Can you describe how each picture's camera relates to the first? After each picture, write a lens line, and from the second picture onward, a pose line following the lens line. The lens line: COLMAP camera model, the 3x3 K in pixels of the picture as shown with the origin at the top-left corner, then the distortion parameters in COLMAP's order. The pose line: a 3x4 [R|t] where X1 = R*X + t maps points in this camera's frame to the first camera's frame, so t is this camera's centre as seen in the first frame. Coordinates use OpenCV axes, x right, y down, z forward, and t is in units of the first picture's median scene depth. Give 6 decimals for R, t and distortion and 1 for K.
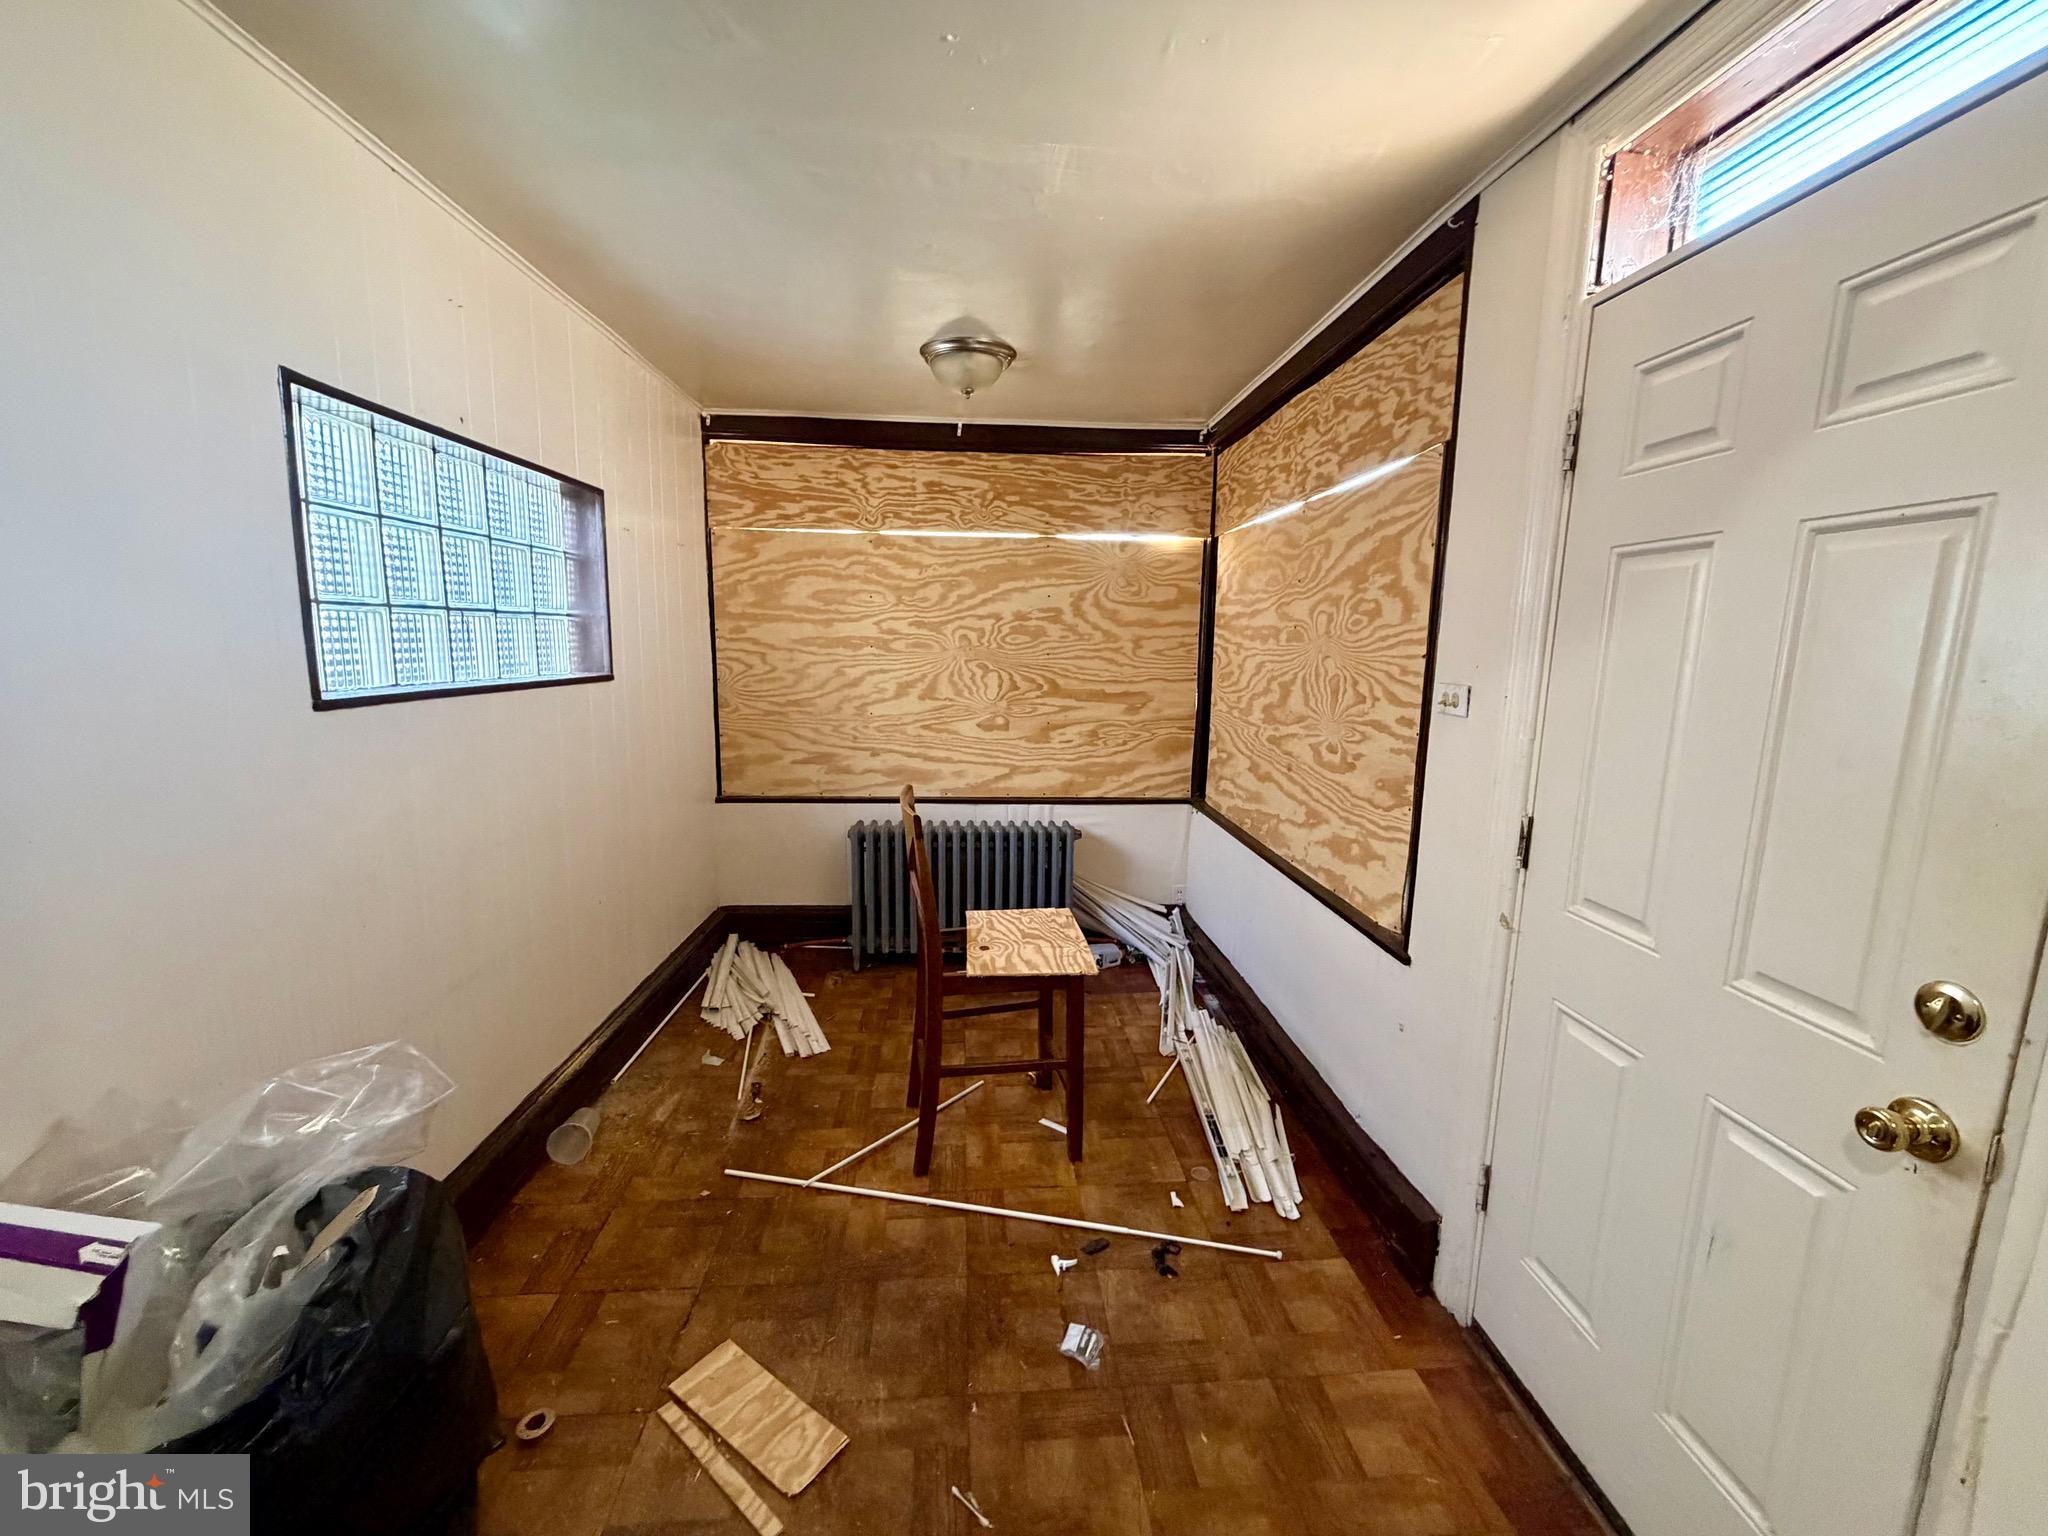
lens RADIAL K [[816.7, 0, 1020.9], [0, 816.7, 771.5], [0, 0, 1]] dist [-0.000995, 0.000362]
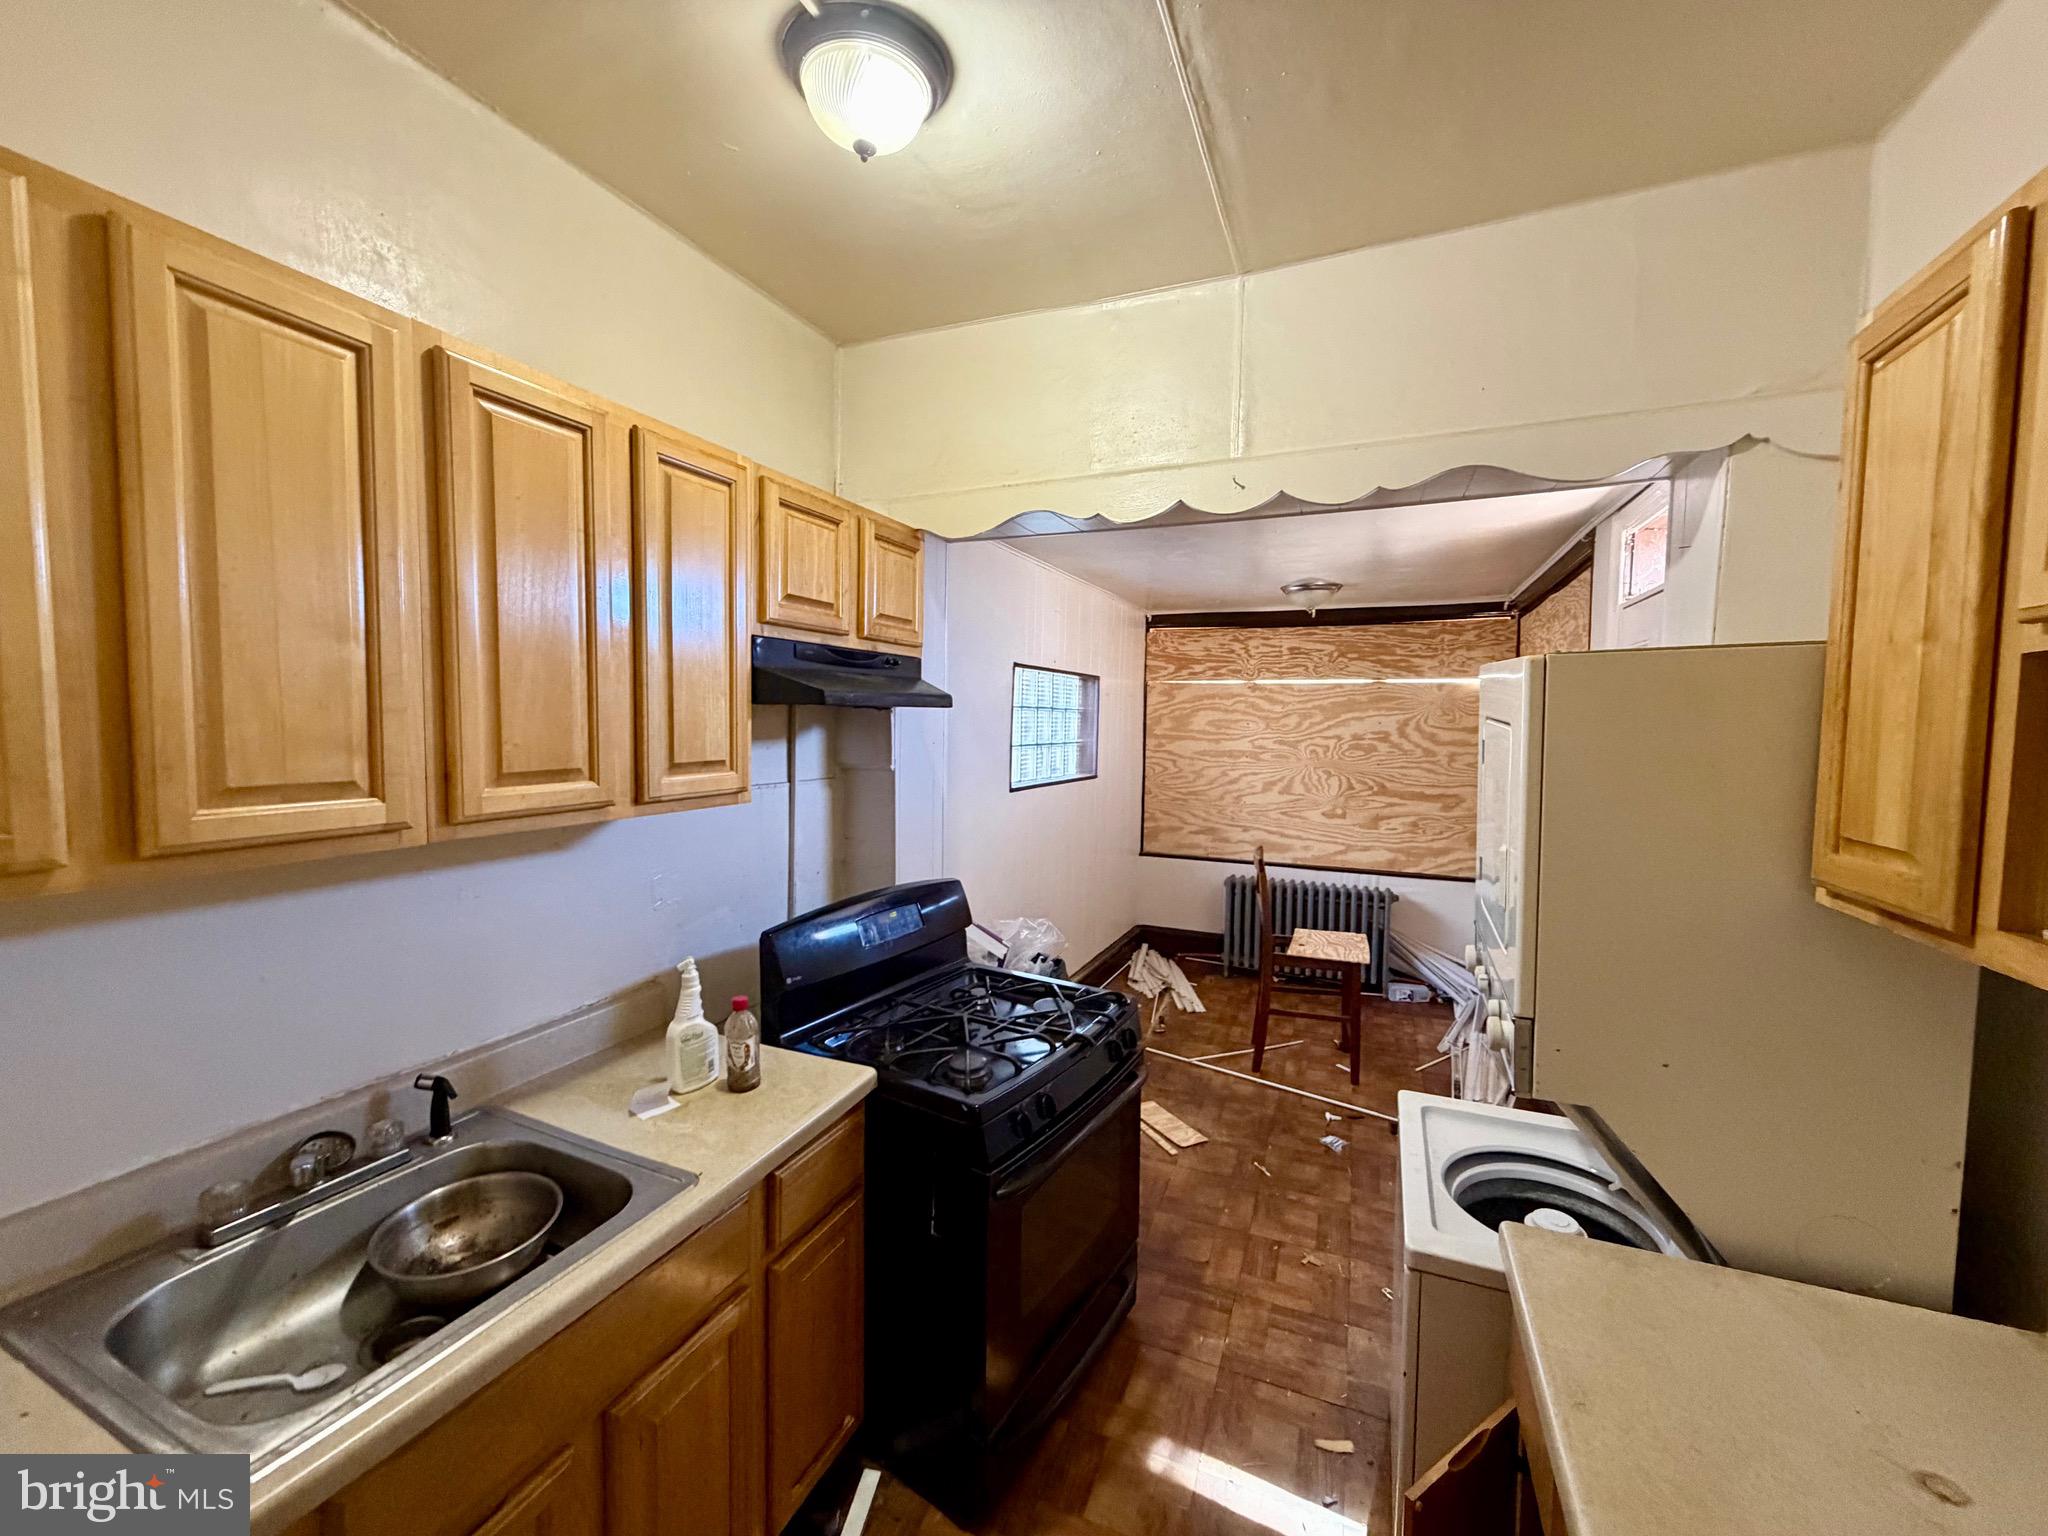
lens RADIAL K [[816.7, 0, 1016.4], [0, 816.7, 767.8], [0, 0, 1]] dist [-0.000995, 0.000362]
pose [[0.890752, 0.023526, -0.453881, 0.118620], [-0.072937, 0.993115, -0.091664, 0.032516], [0.448599, 0.114754, 0.886335, -0.502264]]
